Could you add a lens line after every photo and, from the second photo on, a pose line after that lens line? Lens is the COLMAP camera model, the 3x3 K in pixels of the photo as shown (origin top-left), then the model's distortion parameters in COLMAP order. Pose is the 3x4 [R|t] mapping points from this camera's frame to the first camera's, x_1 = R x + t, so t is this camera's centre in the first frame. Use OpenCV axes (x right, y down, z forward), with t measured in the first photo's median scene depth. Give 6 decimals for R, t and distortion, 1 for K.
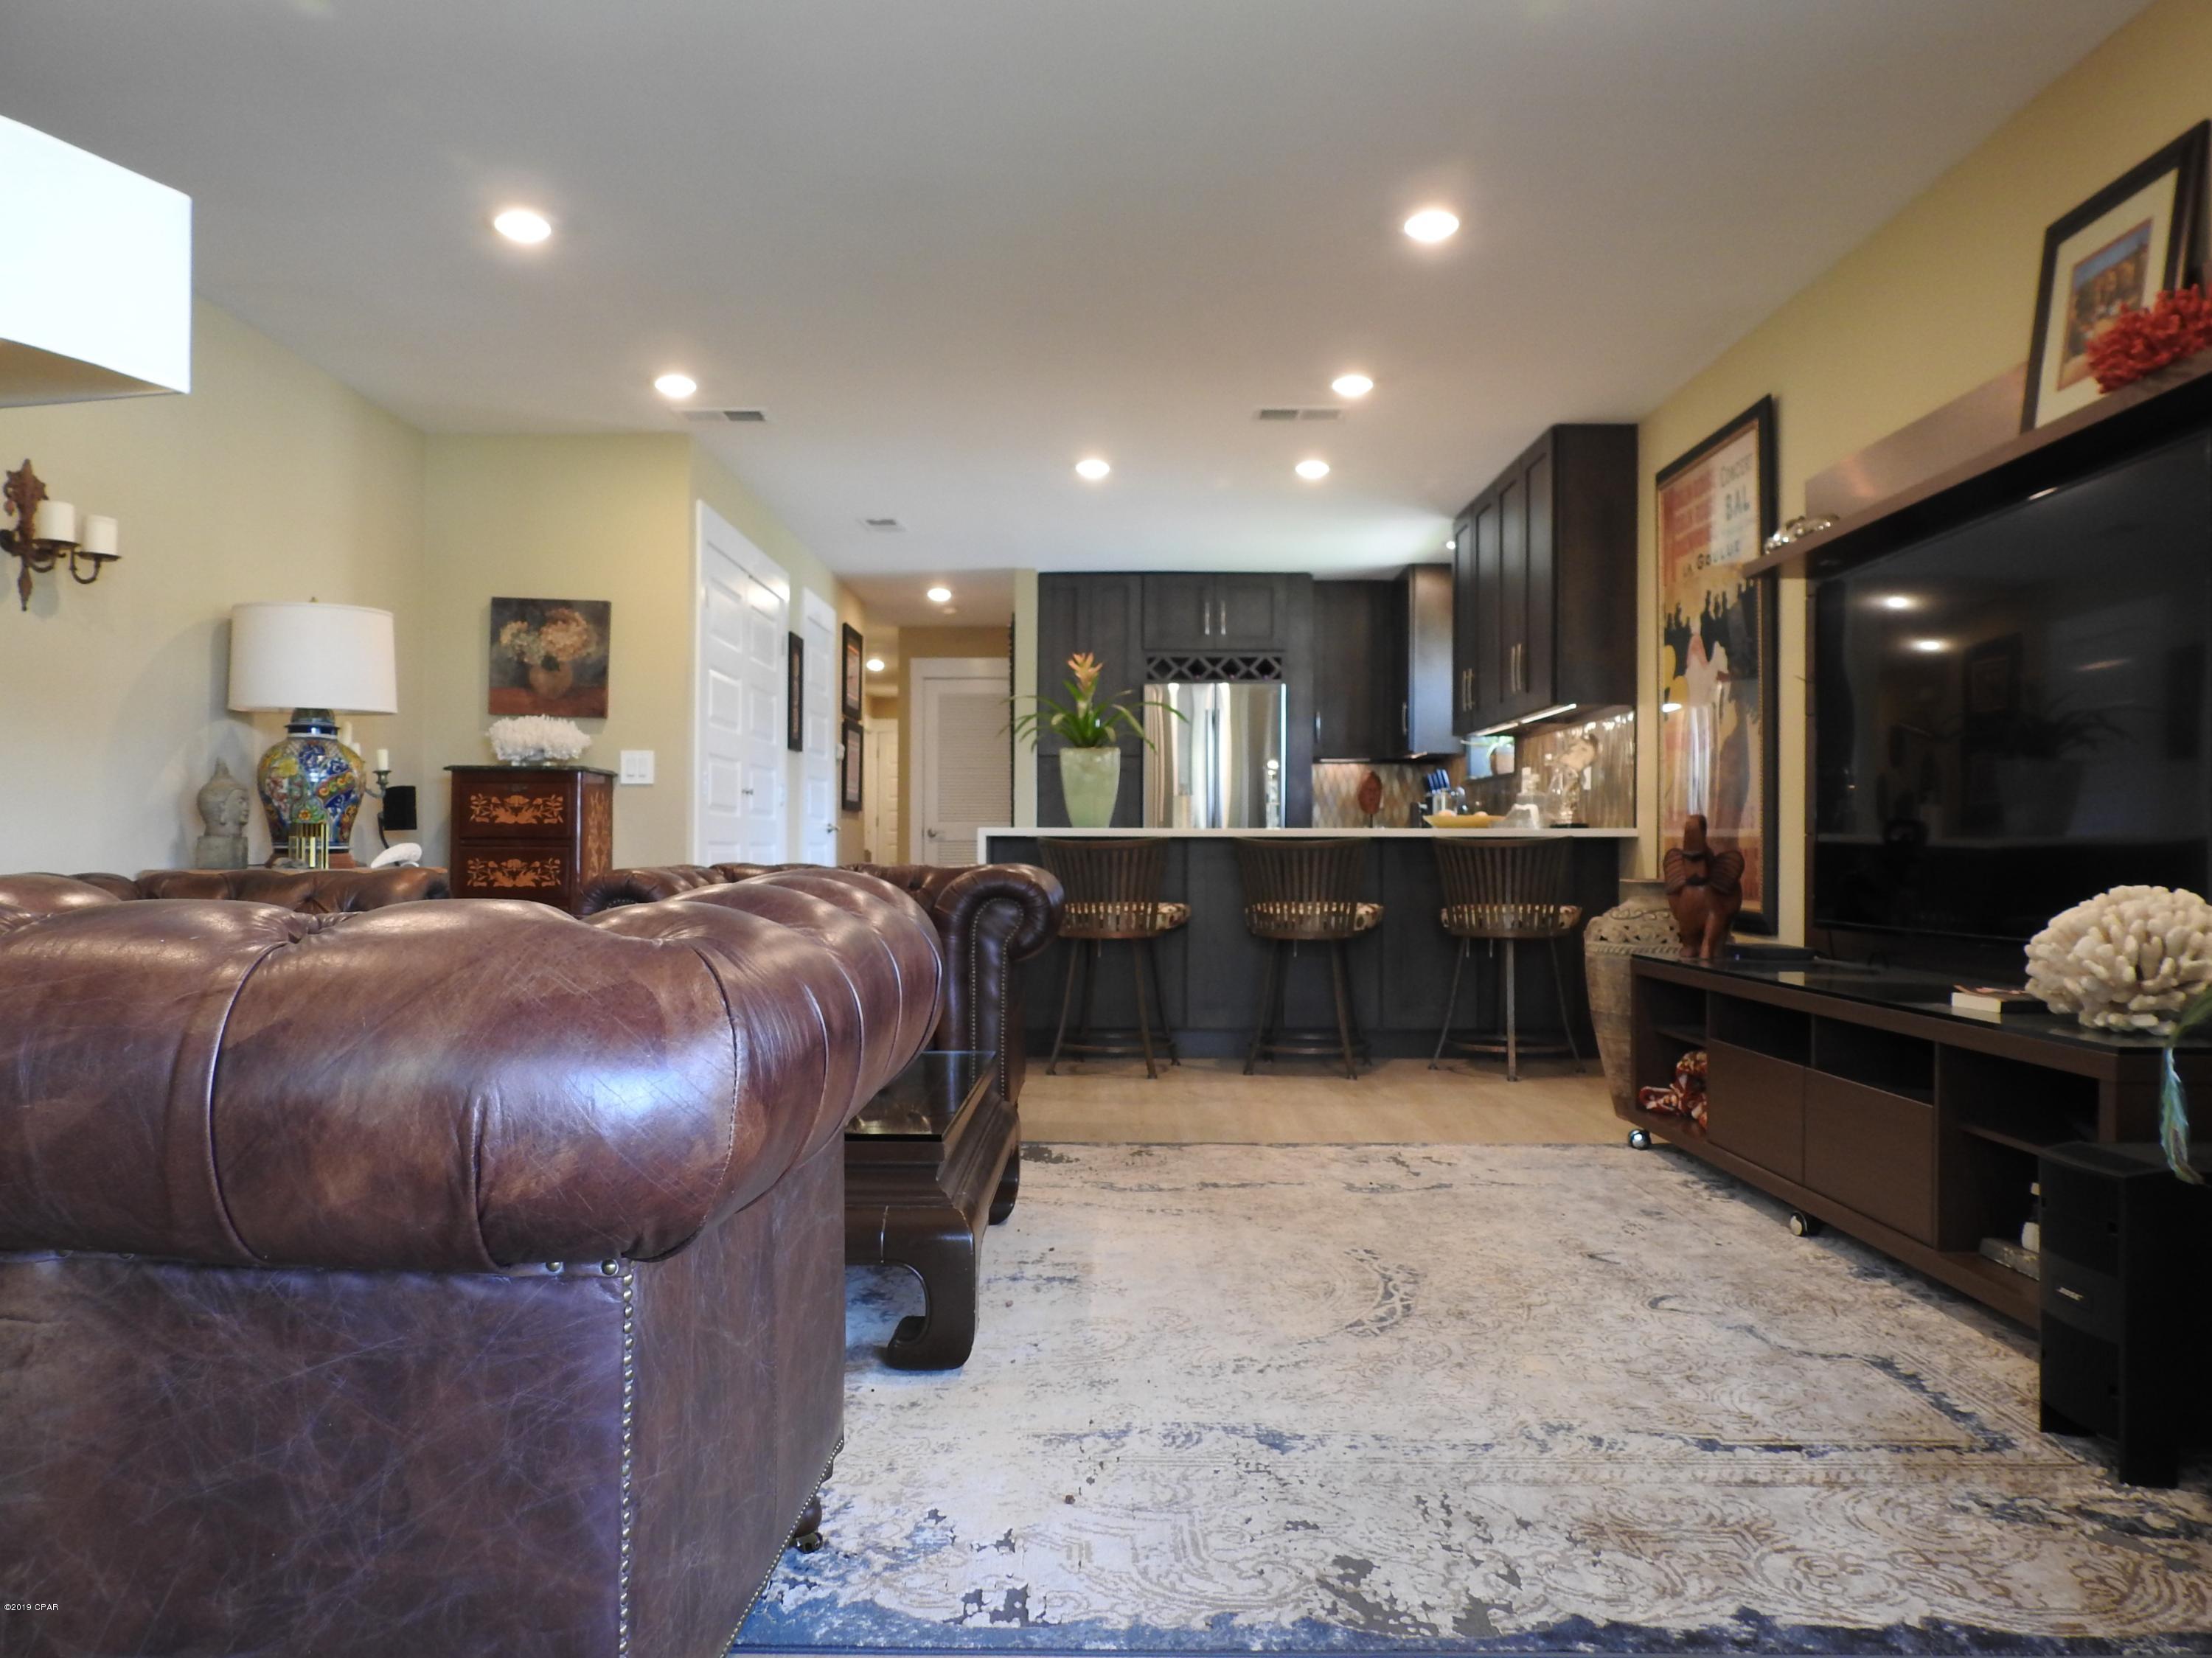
lens RADIAL K [[1625.8, 0, 1106.0], [0, 1625.8, 829.0], [0, 0, 1]] dist [0.001892, -0.000746]
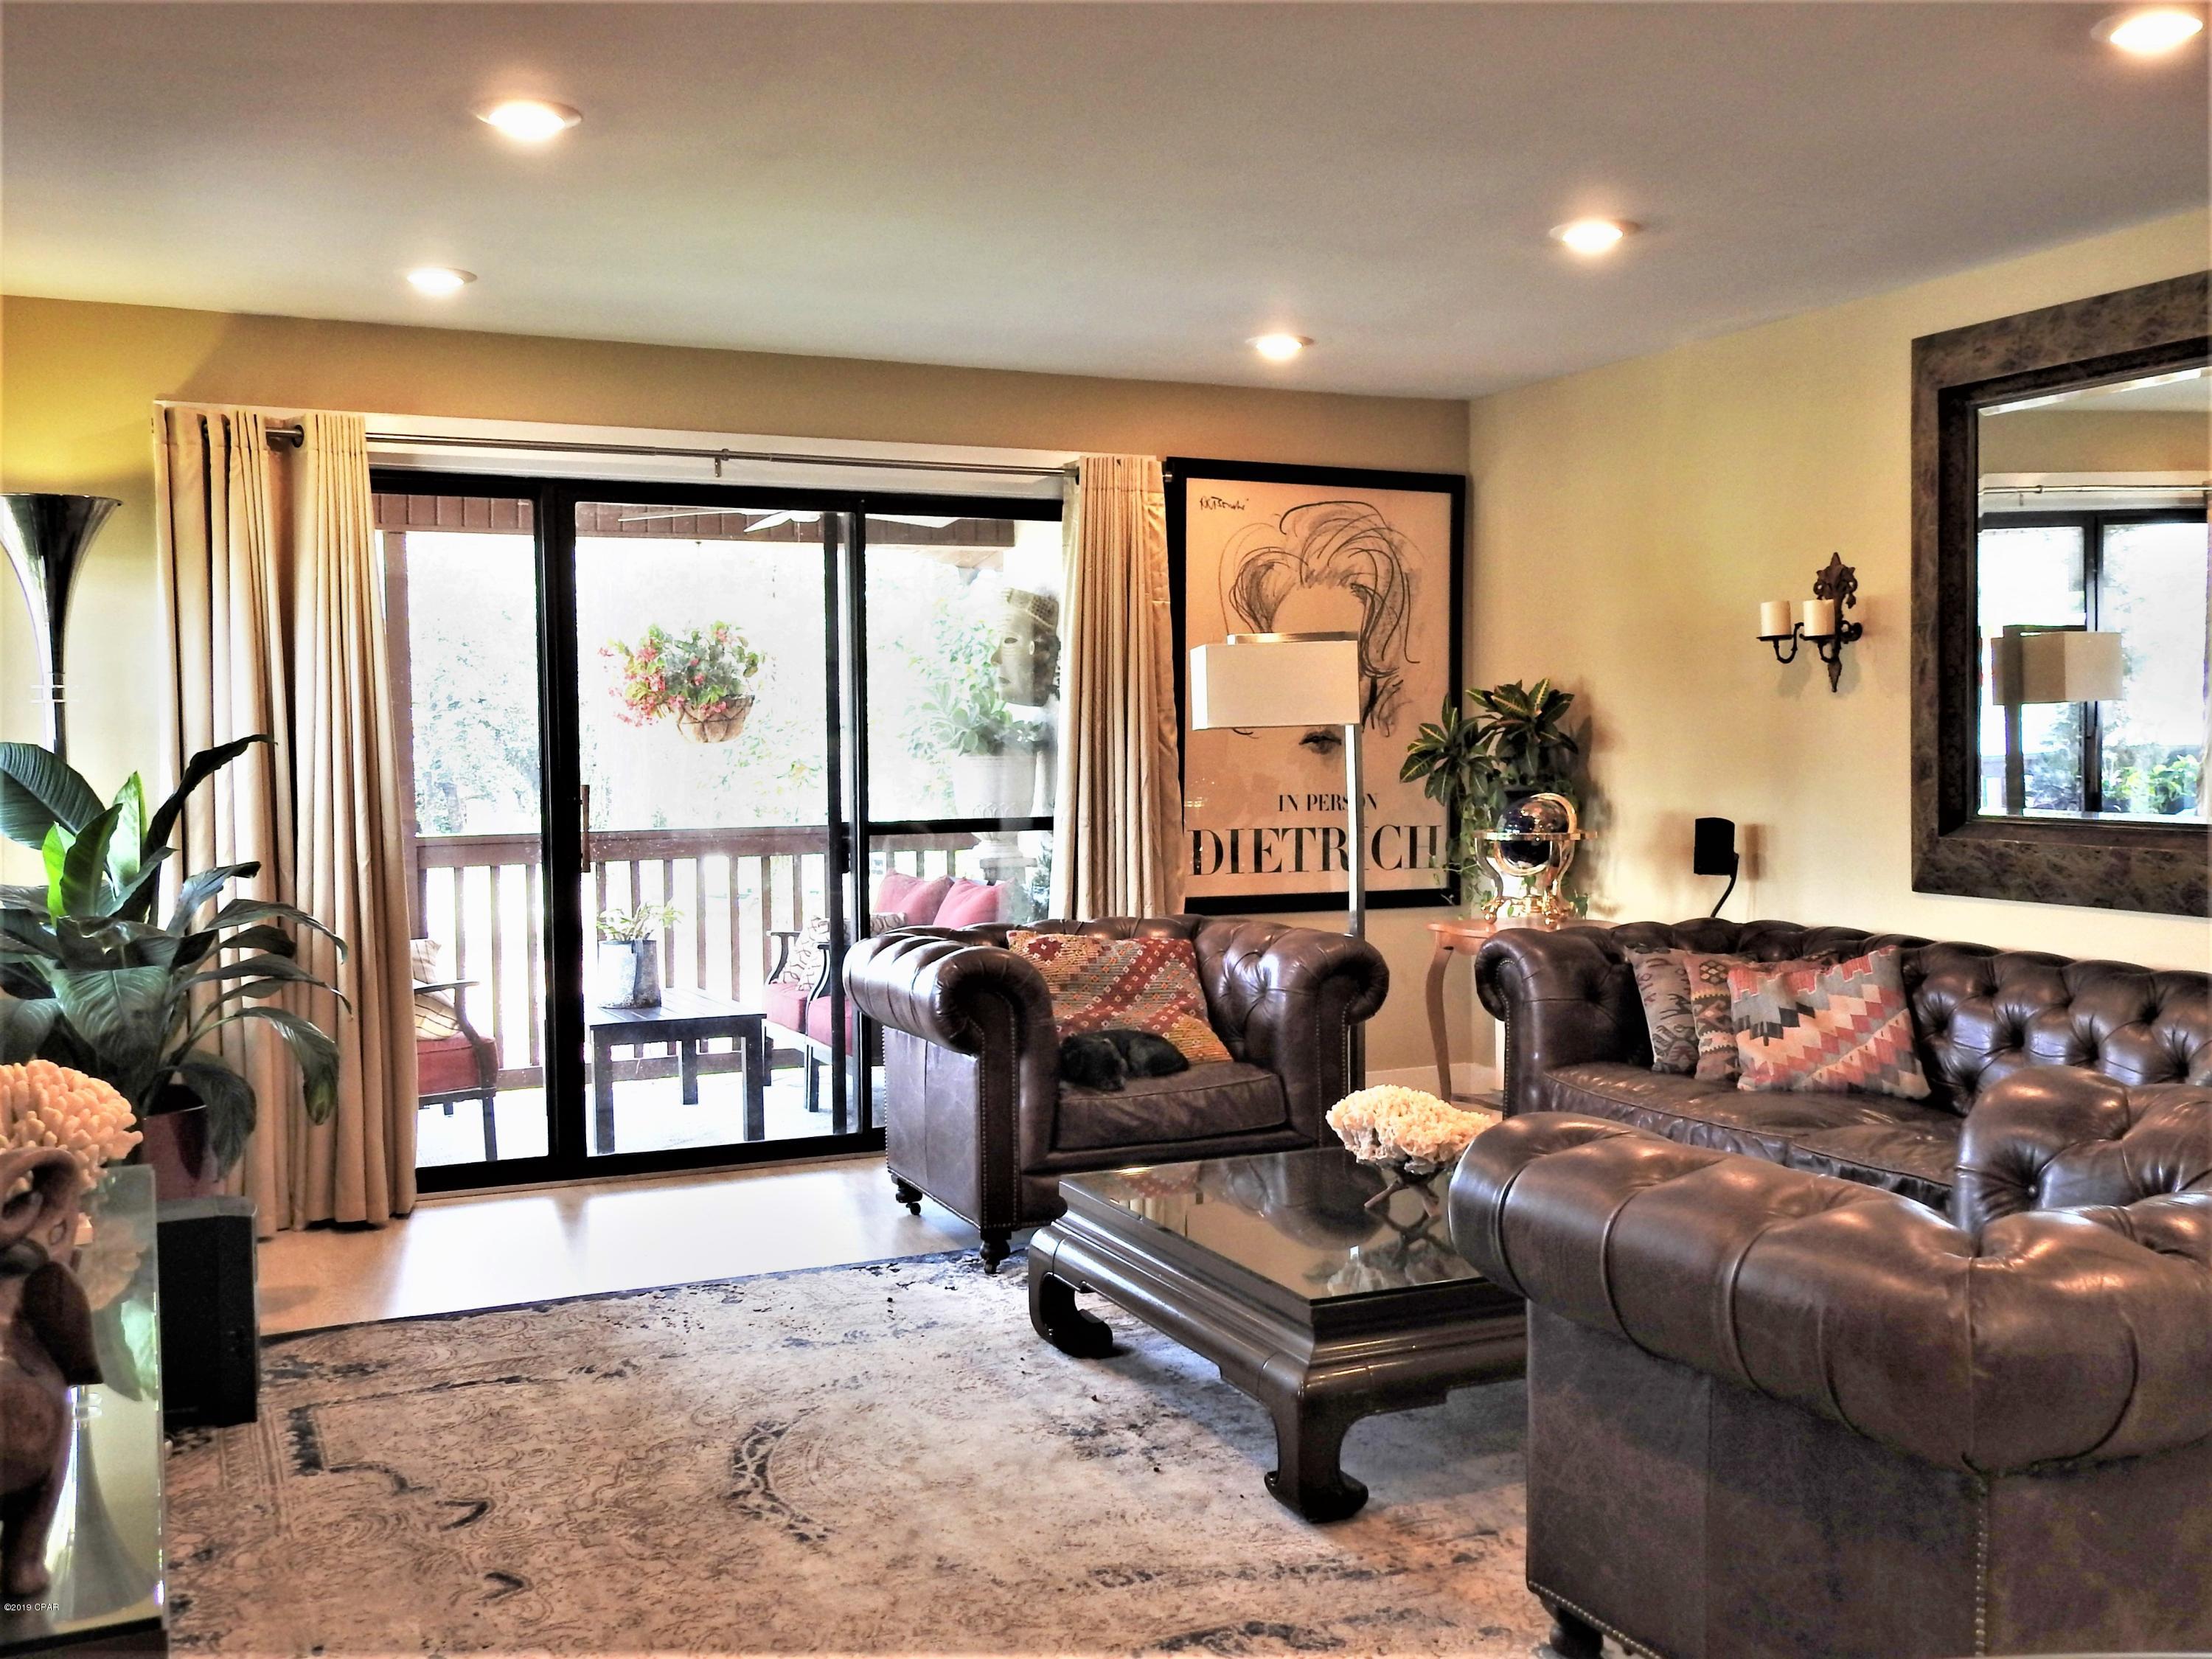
lens RADIAL K [[2074.9, 0, 1106.0], [0, 2074.9, 829.5], [0, 0, 1]] dist [0.014971, 0.008405]
pose [[-0.908874, 0.025784, -0.416273, 0.298393], [0.013074, 0.999358, 0.033355, -0.081039], [0.416866, 0.024873, -0.908628, 1.335057]]
